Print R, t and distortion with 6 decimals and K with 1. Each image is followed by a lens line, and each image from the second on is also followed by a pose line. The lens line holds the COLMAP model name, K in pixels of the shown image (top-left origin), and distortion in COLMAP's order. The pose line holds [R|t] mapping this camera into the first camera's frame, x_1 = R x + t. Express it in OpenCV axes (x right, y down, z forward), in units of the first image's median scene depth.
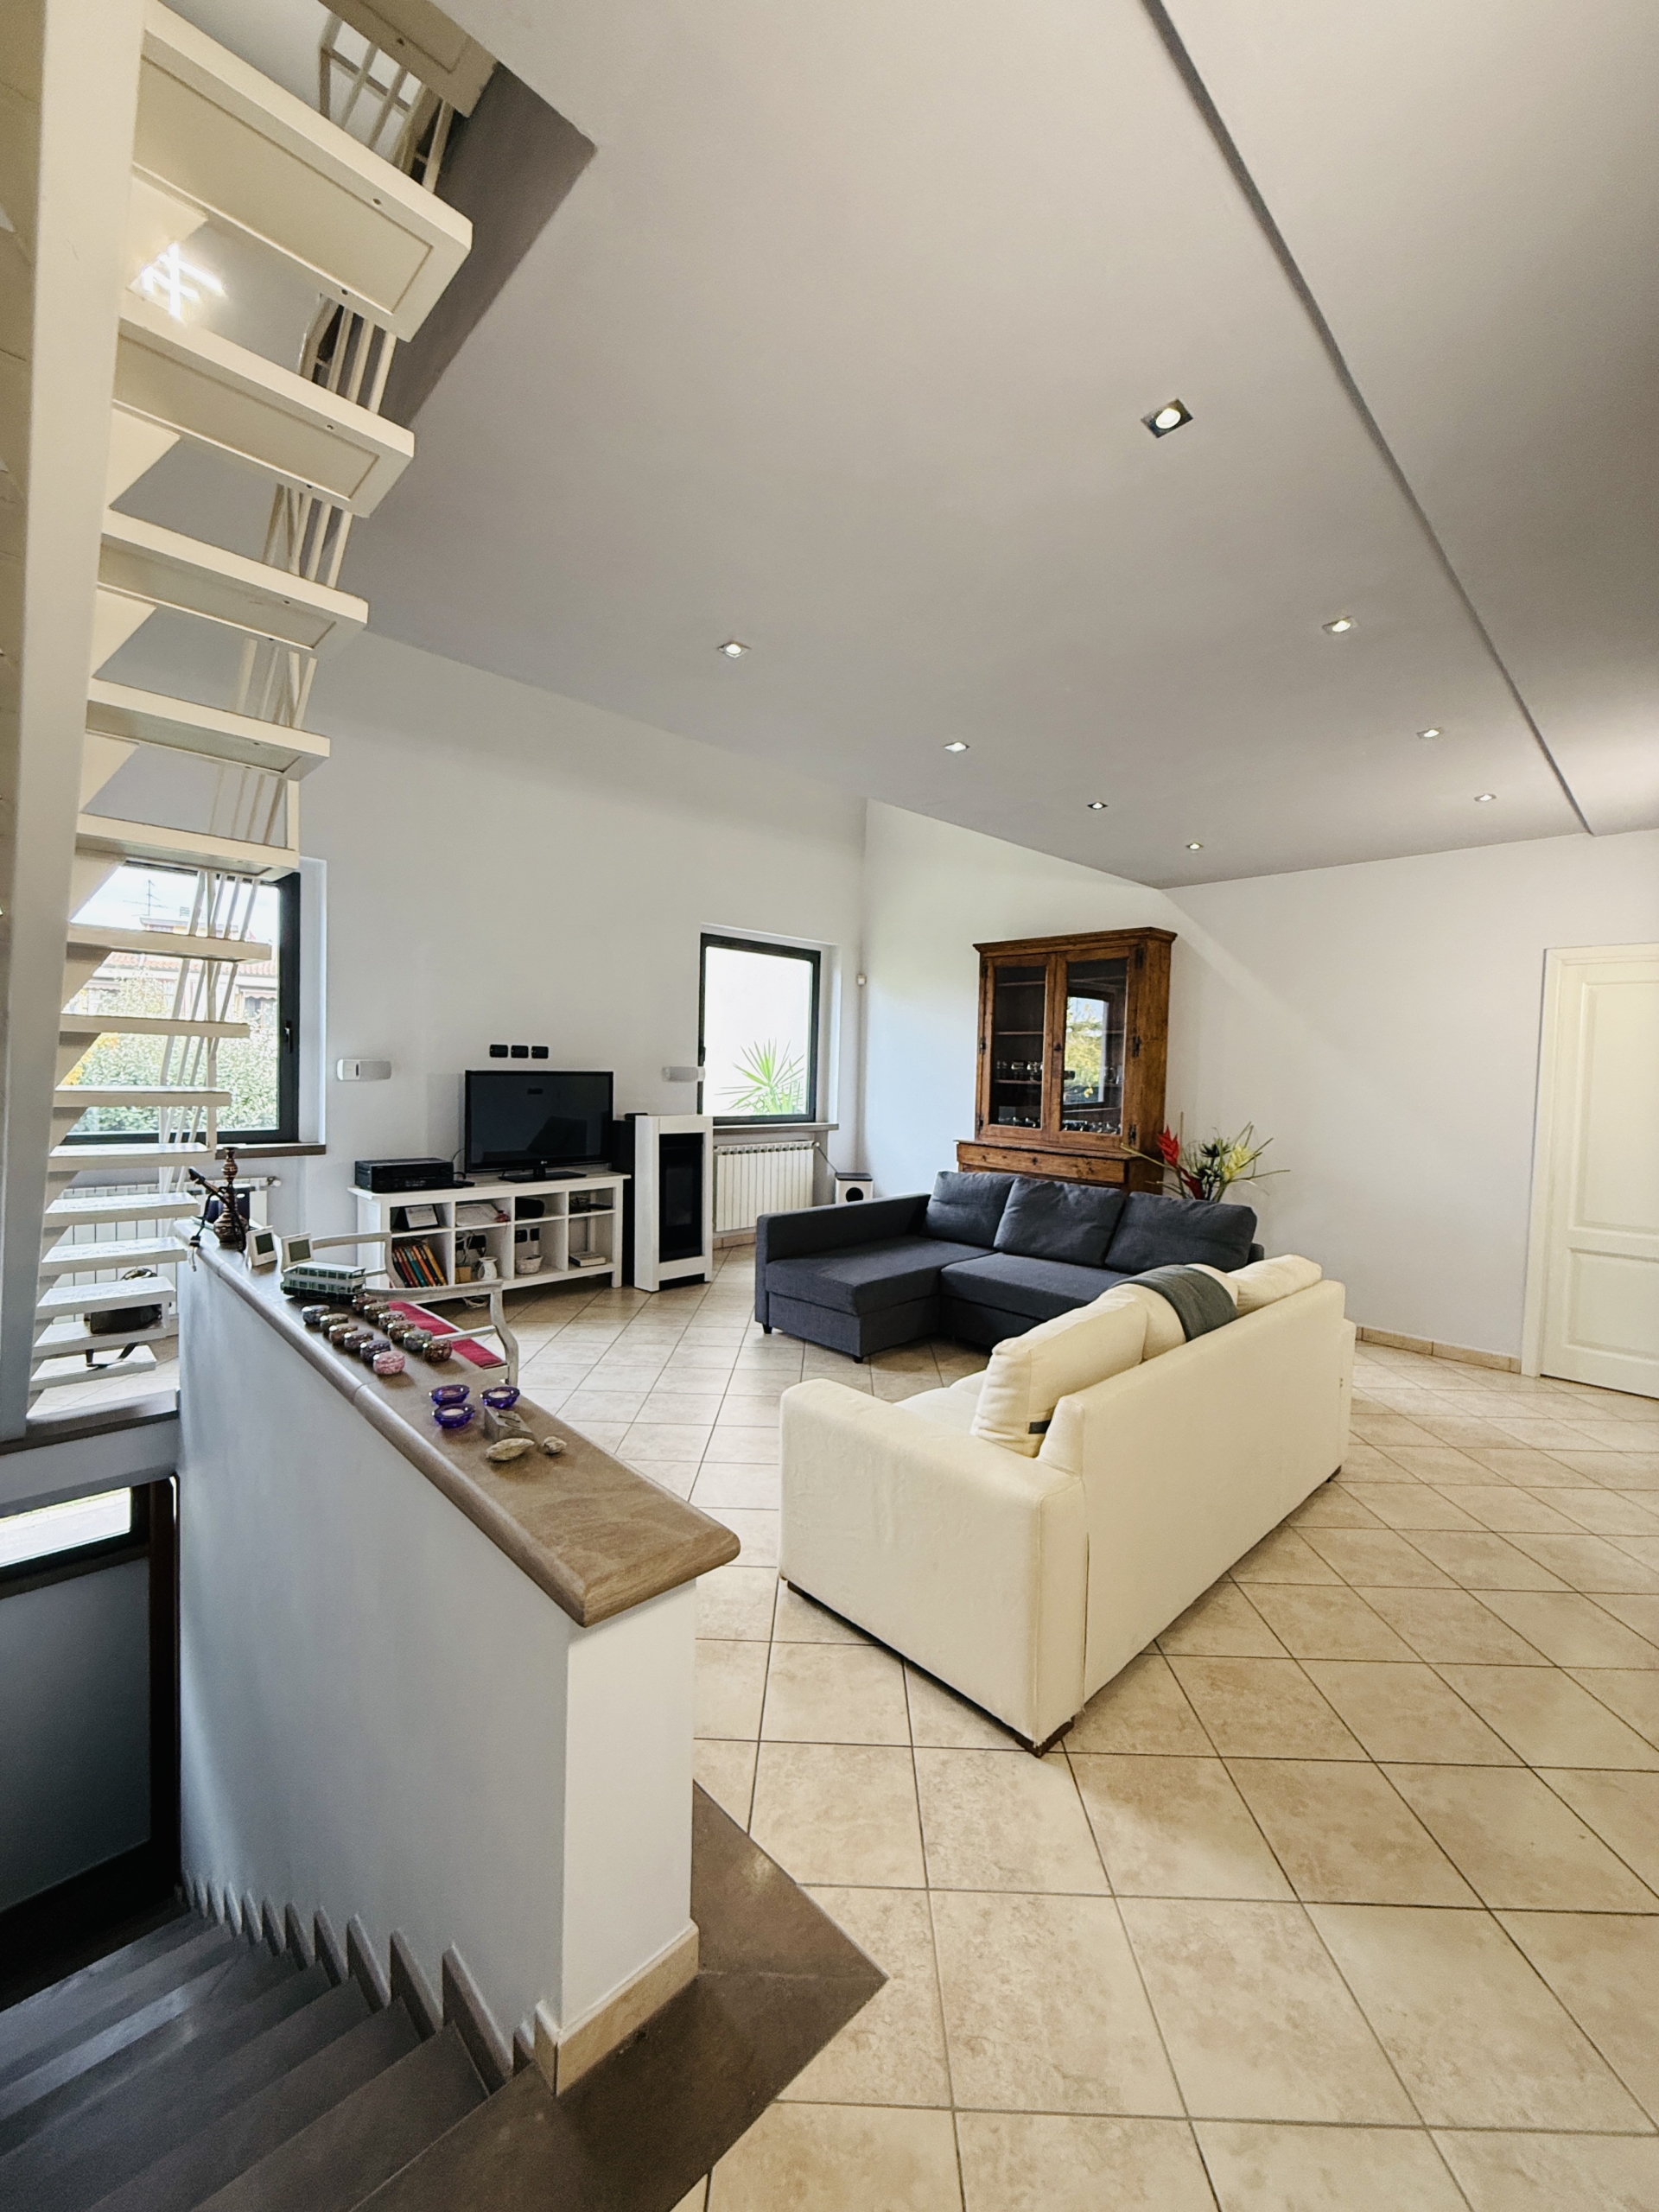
lens RADIAL K [[876.9, 0, 828.3], [0, 876.9, 1099.0], [0, 0, 1]] dist [-0.002030, 0.000473]
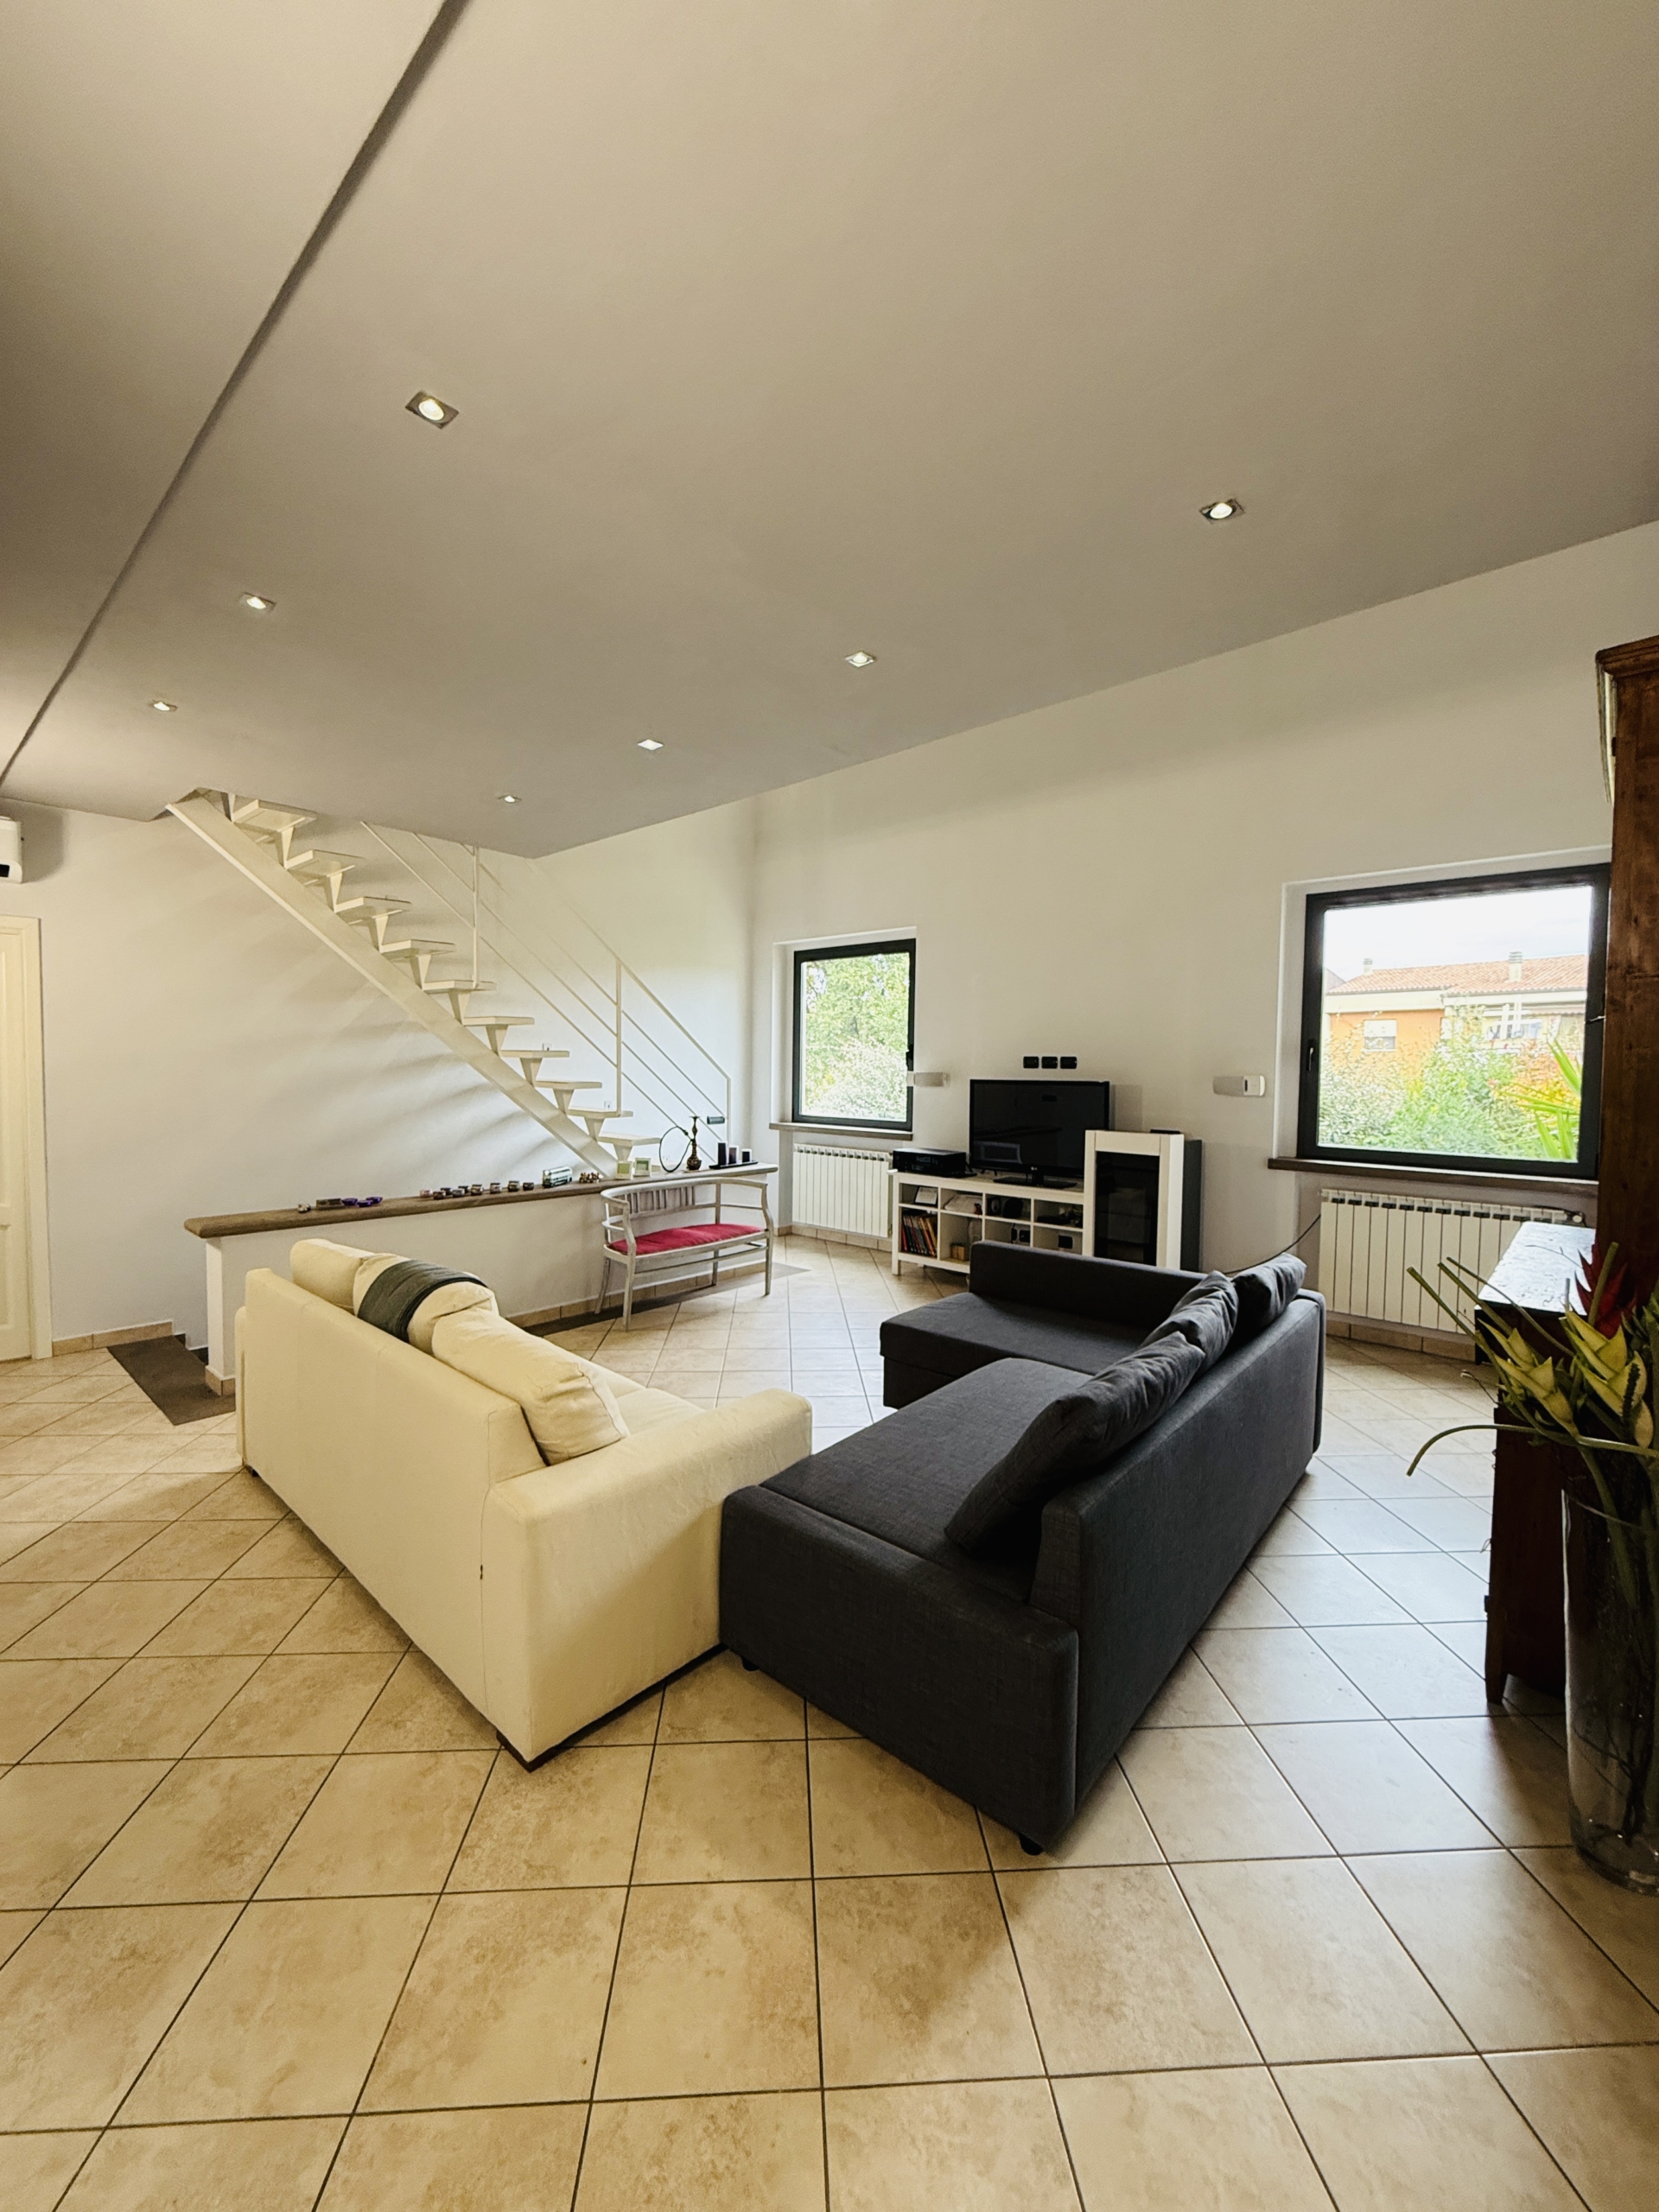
lens RADIAL K [[876.9, 0, 827.4], [0, 876.9, 1098.4], [0, 0, 1]] dist [-0.002030, 0.000473]
pose [[0.068966, 0.014198, -0.997518, 0.724081], [-0.046114, 0.998875, 0.011029, -0.011352], [0.996553, 0.045239, 0.069543, 0.714281]]
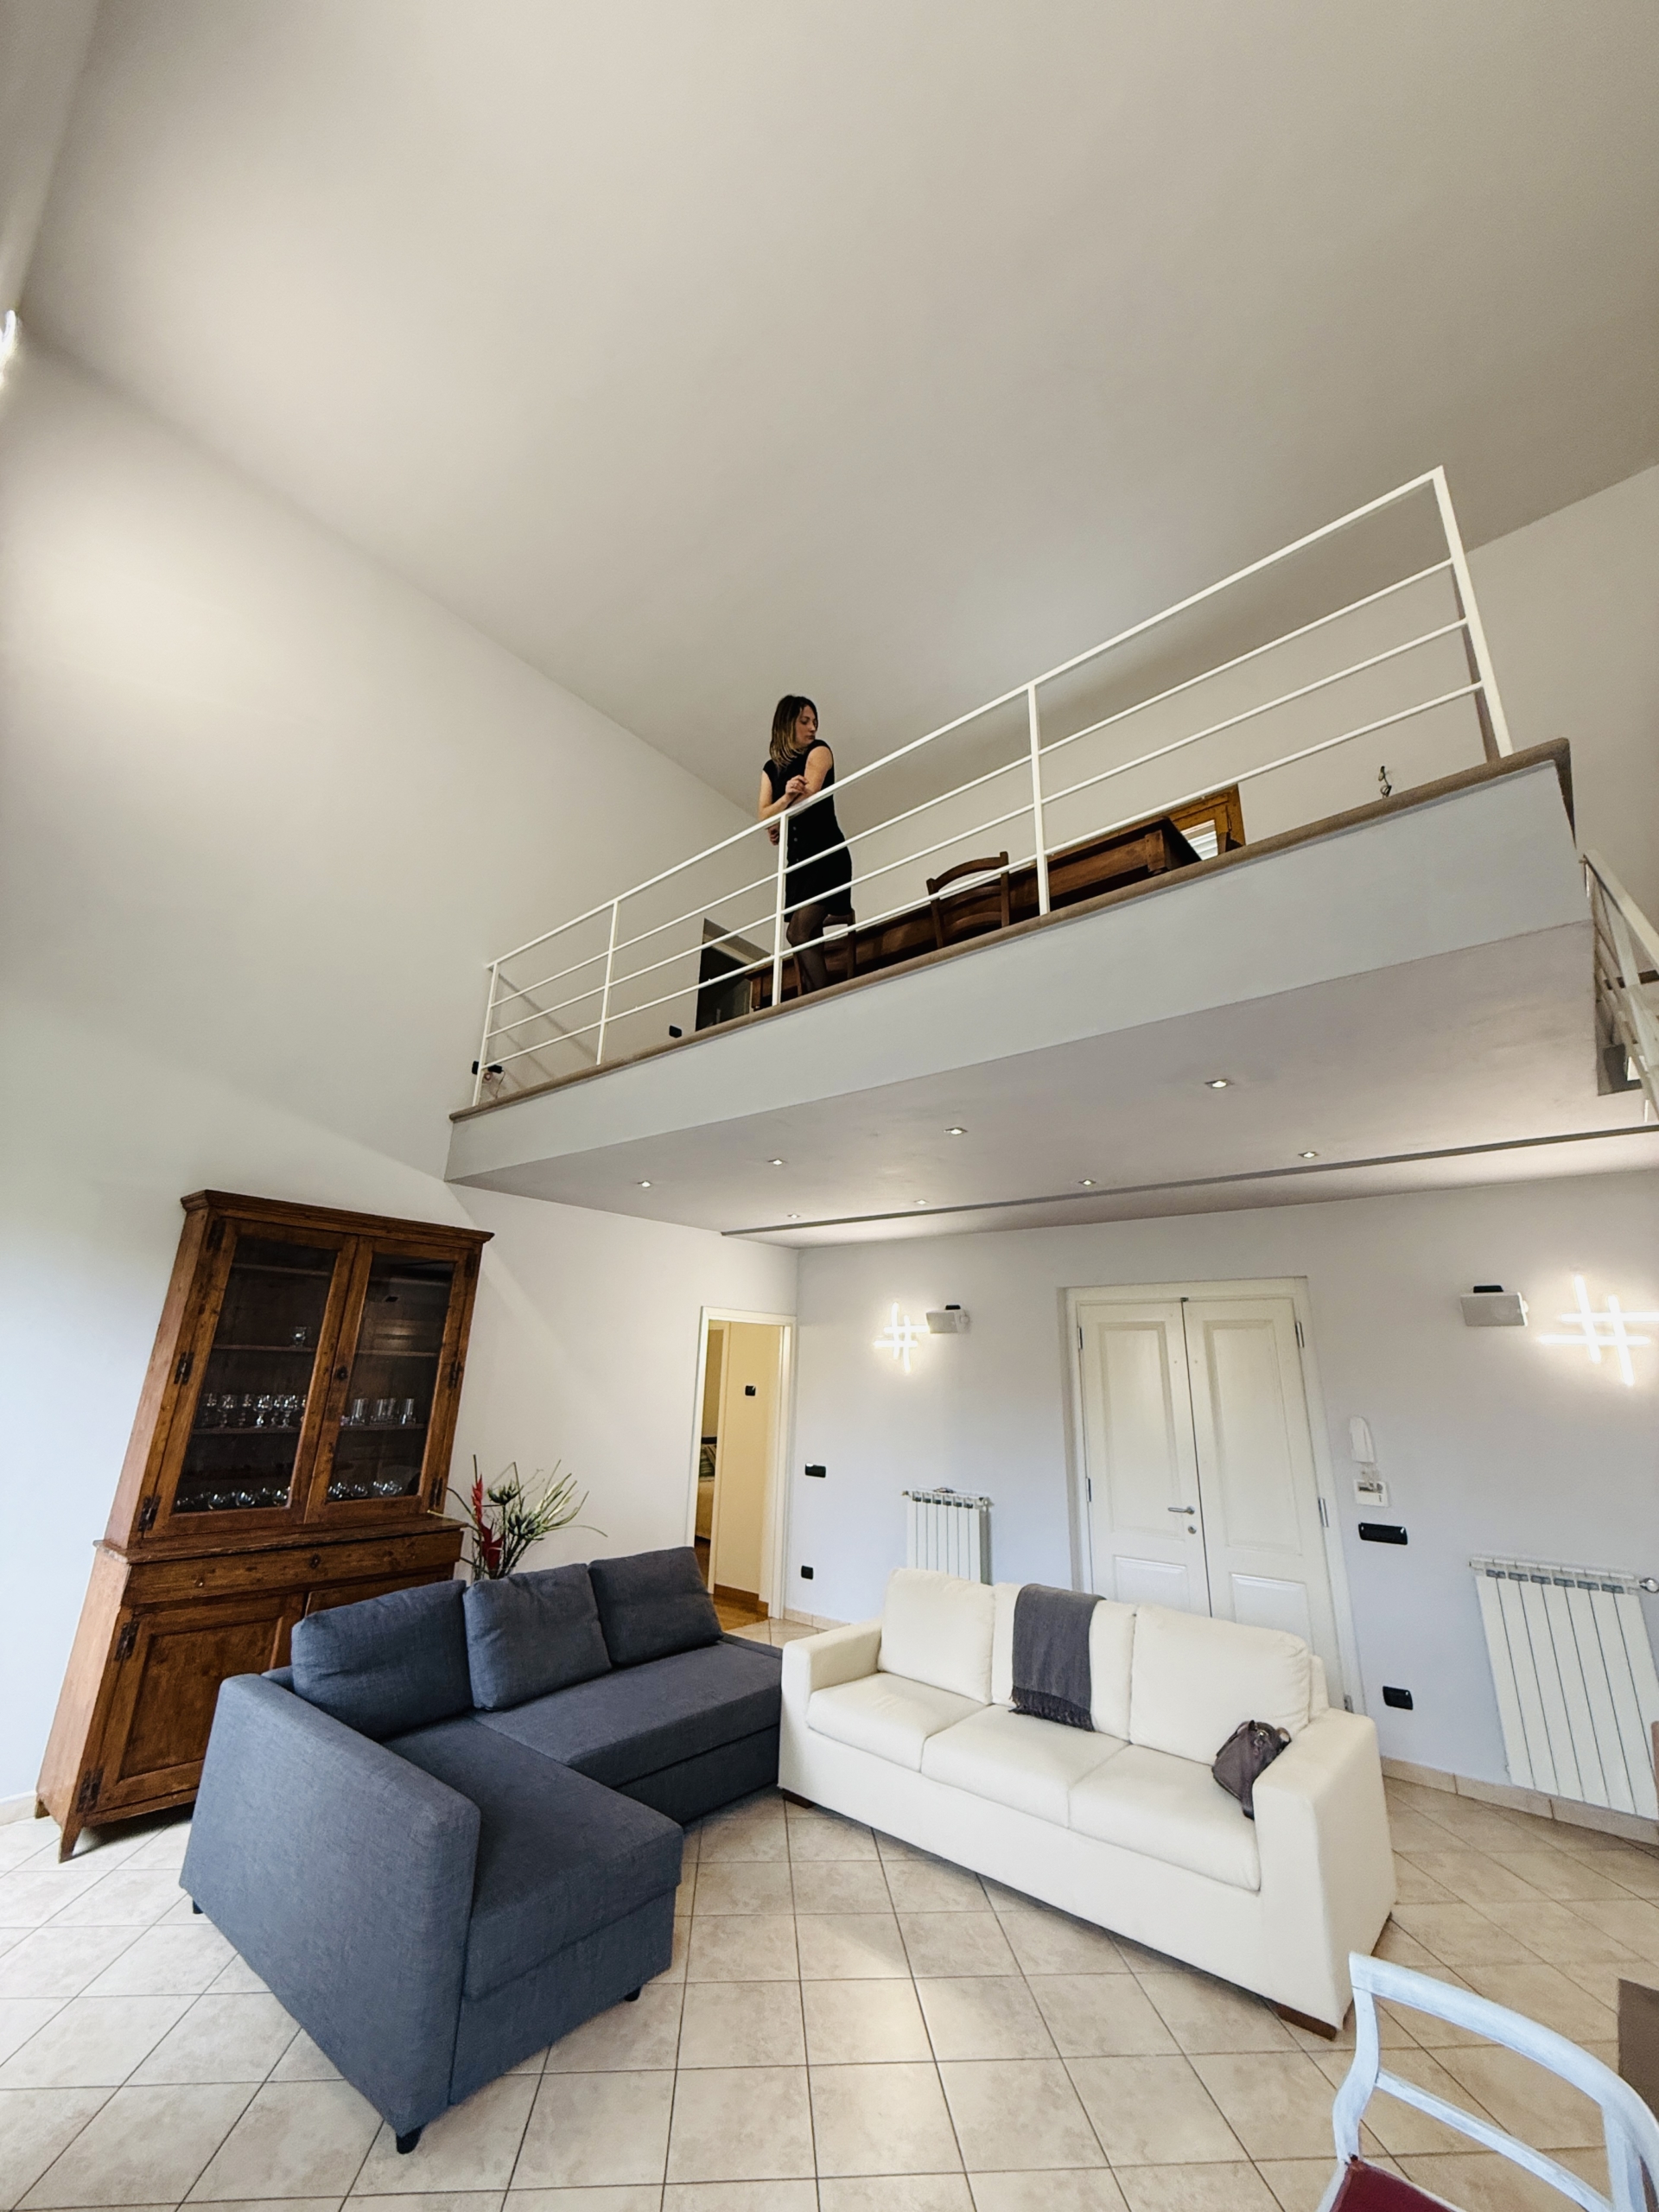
lens RADIAL K [[876.9, 0, 826.7], [0, 876.9, 1102.3], [0, 0, 1]] dist [-0.002030, 0.000473]
pose [[-0.091910, 0.271679, 0.957989, -0.567253], [0.007663, 0.962226, -0.272145, -0.084503], [-0.995738, -0.017672, -0.090520, 0.785853]]
